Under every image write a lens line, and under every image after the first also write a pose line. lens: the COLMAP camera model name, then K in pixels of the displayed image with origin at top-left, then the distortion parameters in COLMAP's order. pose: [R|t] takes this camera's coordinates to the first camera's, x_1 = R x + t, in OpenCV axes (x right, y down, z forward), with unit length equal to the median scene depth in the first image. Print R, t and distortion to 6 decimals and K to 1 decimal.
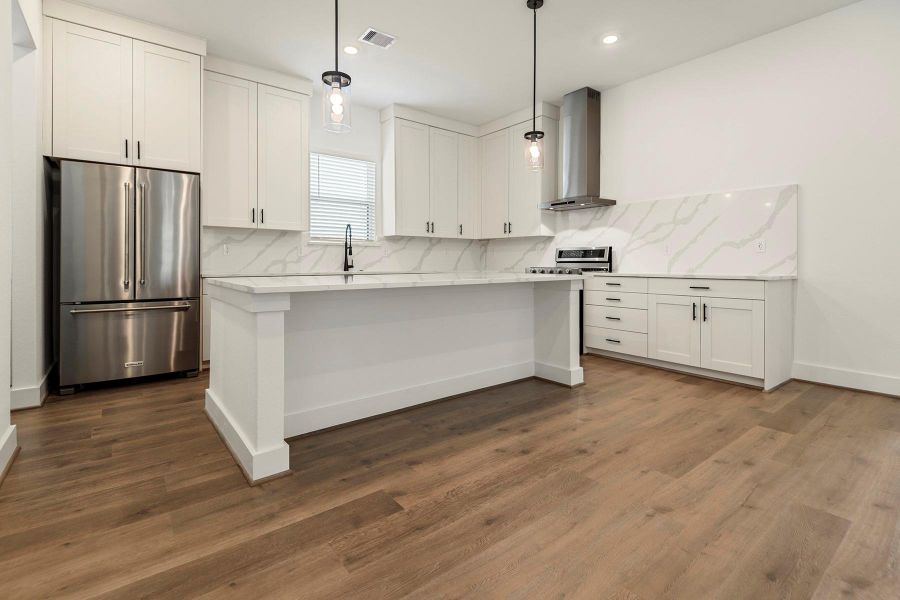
lens RADIAL K [[424.2, 0, 450.6], [0, 424.2, 261.5], [0, 0, 1]] dist [0.000103, -0.000016]
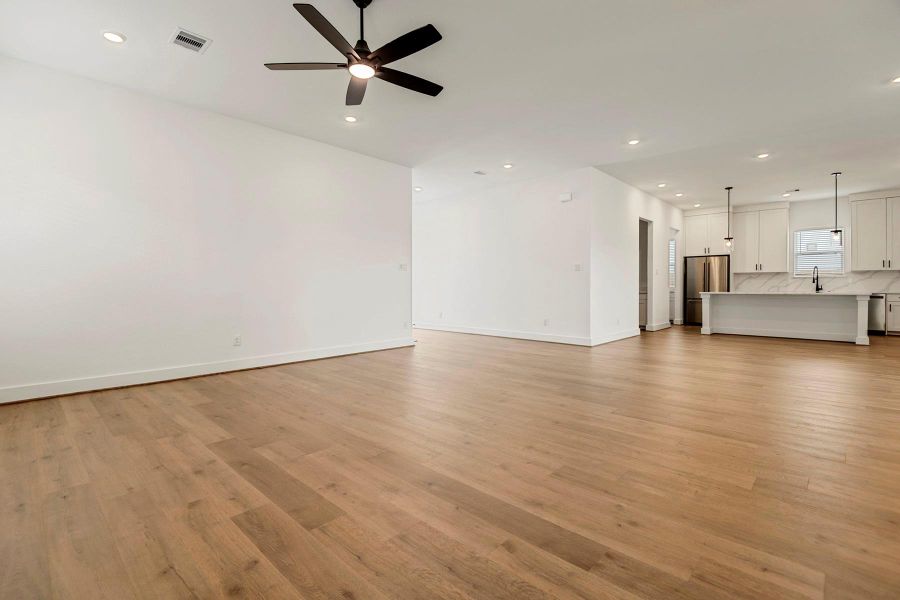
lens RADIAL K [[412.1, 0, 450.0], [0, 412.1, 300.0], [0, 0, 1]] dist [0.000108, 0.000103]
pose [[0.146047, 0.028278, -0.988873, 1.427165], [0.001079, 0.999586, 0.028743, 0.006503], [0.989277, -0.005264, 0.145956, -0.937876]]
